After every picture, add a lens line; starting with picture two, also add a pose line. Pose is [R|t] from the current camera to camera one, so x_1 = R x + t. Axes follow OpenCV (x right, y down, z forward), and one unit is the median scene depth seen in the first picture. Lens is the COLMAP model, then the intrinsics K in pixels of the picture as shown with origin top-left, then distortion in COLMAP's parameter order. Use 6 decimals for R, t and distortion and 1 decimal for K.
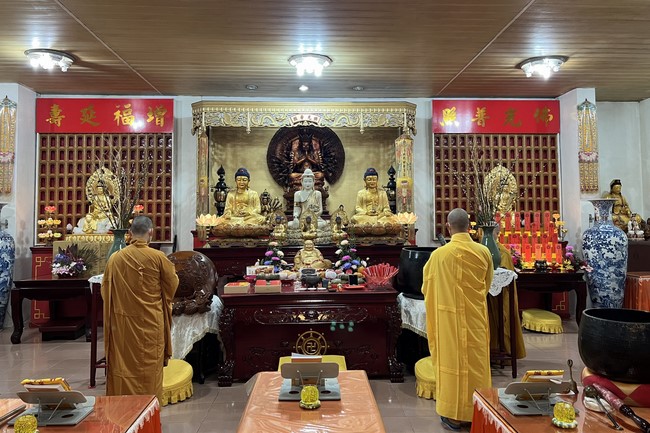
lens RADIAL K [[506.7, 0, 323.2], [0, 506.7, 195.2], [0, 0, 1]] dist [0.089195, -0.111396]
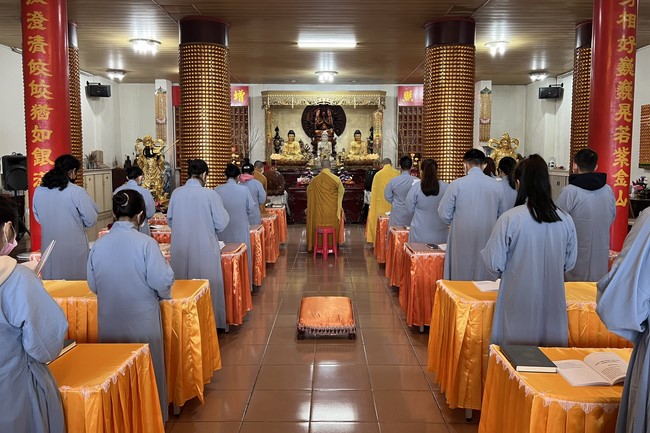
lens RADIAL K [[497.1, 0, 320.2], [0, 497.1, 198.0], [0, 0, 1]] dist [0.086546, -0.112432]
pose [[0.999226, 0.010805, -0.037819, 0.023124], [-0.005450, 0.990286, 0.138935, -0.052813], [0.038952, -0.138622, 0.989579, -0.803776]]
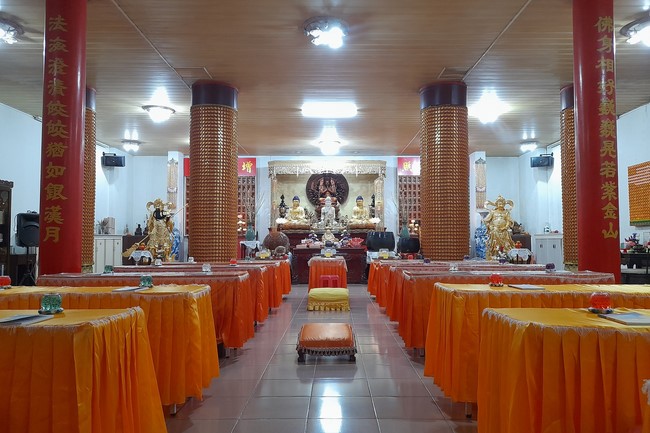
lens RADIAL K [[481.3, 0, 326.4], [0, 481.3, 222.2], [0, 0, 1]] dist [0.084523, -0.110551]
pose [[0.999315, 0.002775, -0.036898, 0.029511], [-0.002100, 0.999830, 0.018329, 0.014313], [0.036943, -0.018239, 0.999151, -0.810065]]
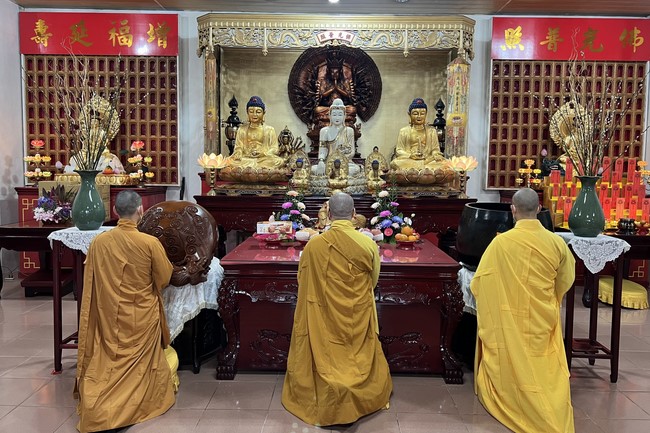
lens RADIAL K [[497.1, 0, 320.2], [0, 497.1, 198.0], [0, 0, 1]] dist [0.086546, -0.112432]
pose [[0.998223, 0.024130, -0.054486, -0.009966], [-0.017448, 0.992628, 0.119940, 0.007654], [0.056979, -0.118776, 0.991285, 0.180196]]
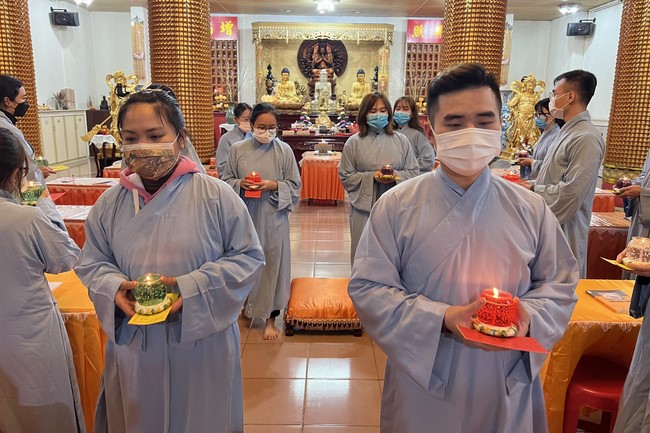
lens RADIAL K [[501.7, 0, 319.3], [0, 501.7, 207.1], [0, 0, 1]] dist [0.062755, -0.073709]
pose [[0.999140, 0.028429, -0.030185, 0.017107], [-0.019683, 0.965890, 0.258203, -0.035828], [0.036496, -0.257387, 0.965619, -0.661684]]
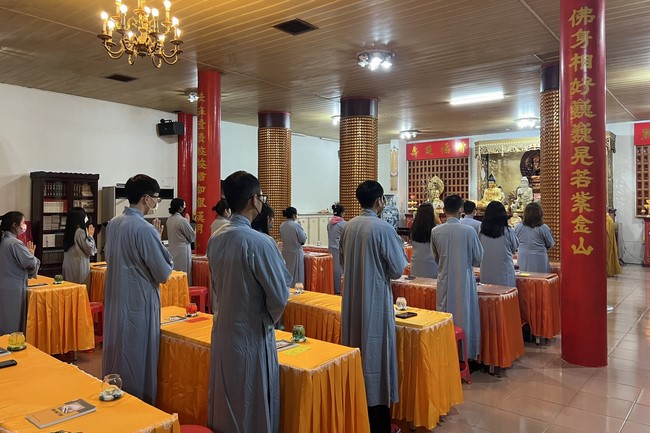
lens RADIAL K [[491.1, 0, 323.0], [0, 491.1, 197.9], [0, 0, 1]] dist [0.074674, -0.091432]
pose [[0.752952, 0.000381, -0.658076, 0.547876], [0.030410, 0.998911, 0.035373, -0.053071], [0.657373, -0.046646, 0.752120, -0.802229]]
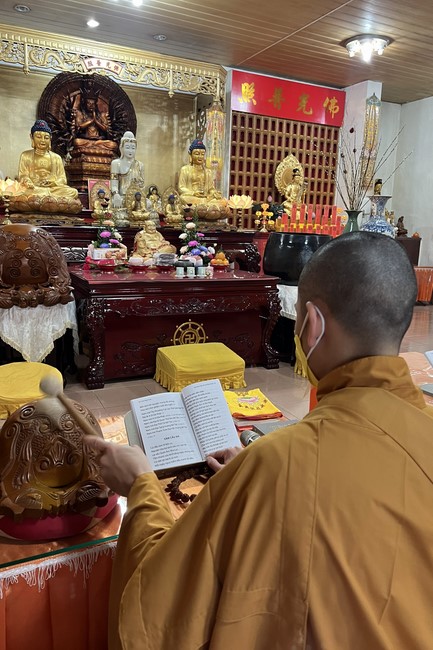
lens RADIAL K [[515.9, 0, 225.1], [0, 515.9, 324.5], [0, 0, 1]] dist [0.037468, -0.008823]
pose [[0.910988, -0.038457, 0.410635, -0.208337], [-0.064838, 0.969909, 0.234676, 0.035475], [-0.407304, -0.240412, 0.881082, 0.115583]]
